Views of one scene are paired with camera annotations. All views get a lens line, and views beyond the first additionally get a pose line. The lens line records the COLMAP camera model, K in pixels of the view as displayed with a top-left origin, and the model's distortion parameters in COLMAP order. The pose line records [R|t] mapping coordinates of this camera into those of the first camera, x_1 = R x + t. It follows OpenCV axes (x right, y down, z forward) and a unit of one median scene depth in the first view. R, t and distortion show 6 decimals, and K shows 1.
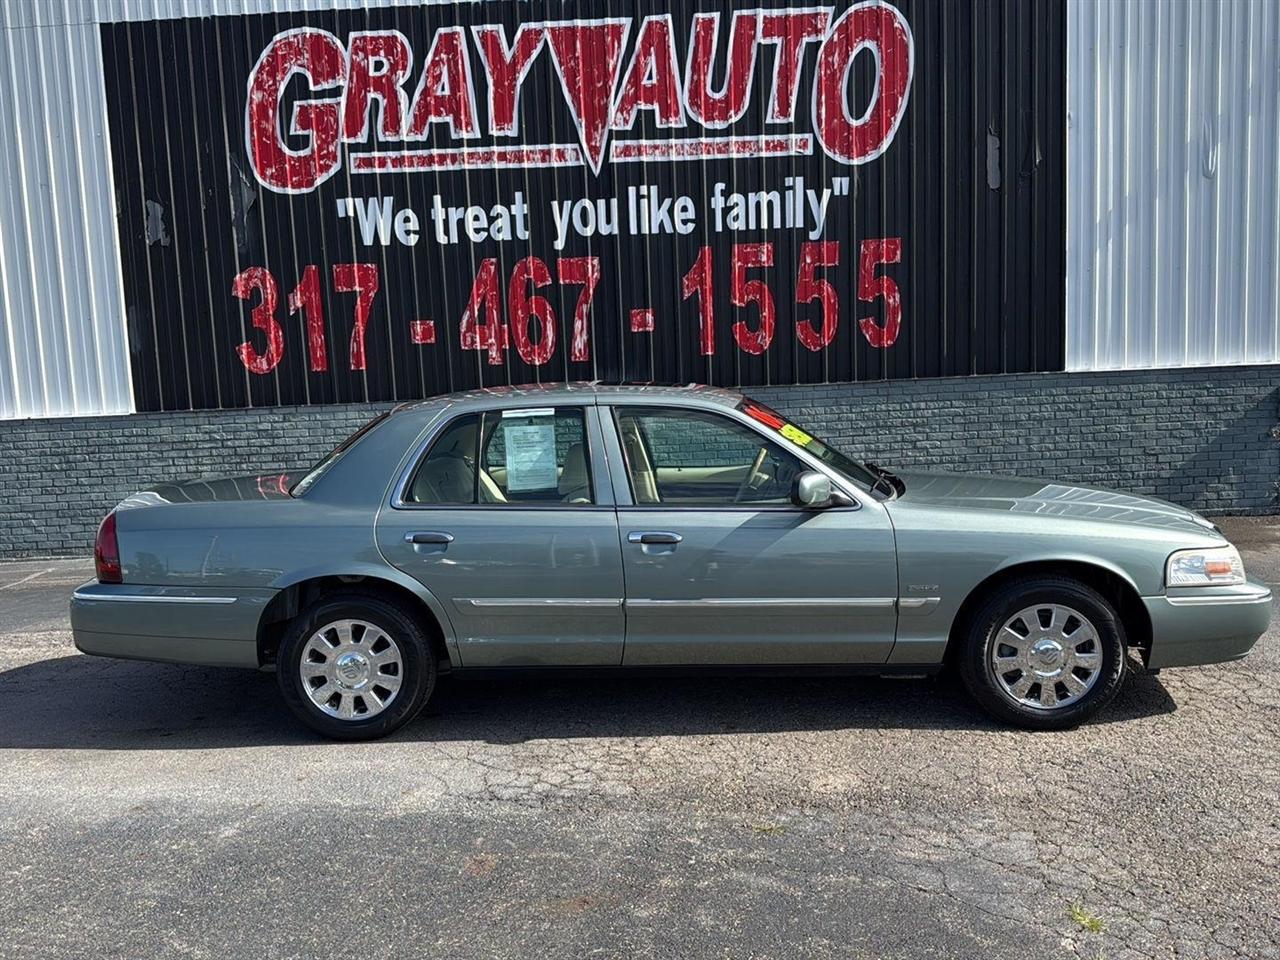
lens RADIAL K [[1143.7, 0, 640.7], [0, 1143.7, 492.0], [0, 0, 1]] dist [0.207487, -0.473502]
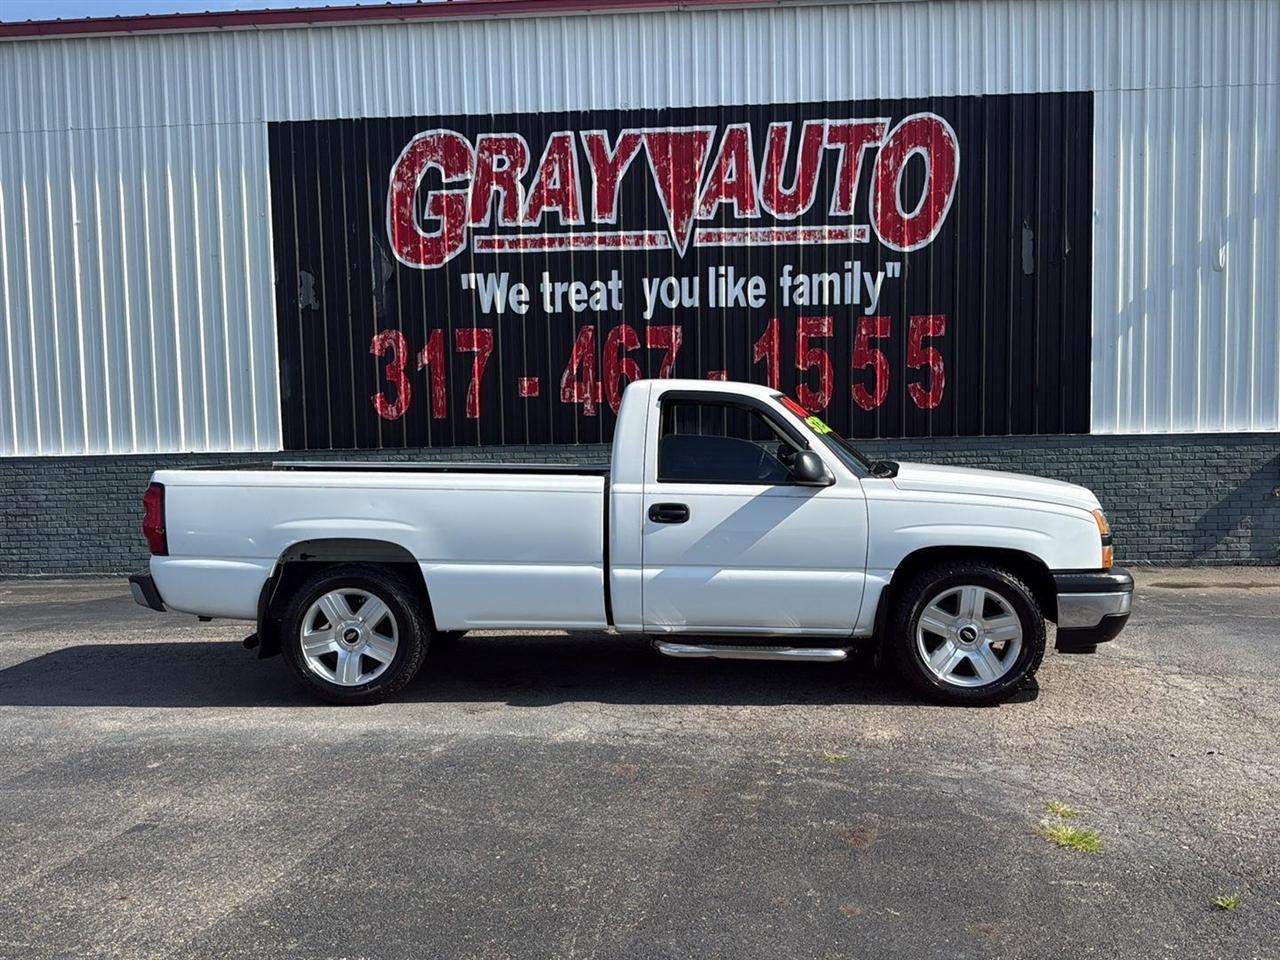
lens RADIAL K [[1143.7, 0, 640.7], [0, 1143.7, 492.0], [0, 0, 1]] dist [0.207487, -0.473502]
pose [[0.998899, 0.026123, -0.038955, -0.028217], [-0.027925, 0.998530, -0.046460, 0.018613], [0.037684, 0.047497, 0.998160, -0.151895]]
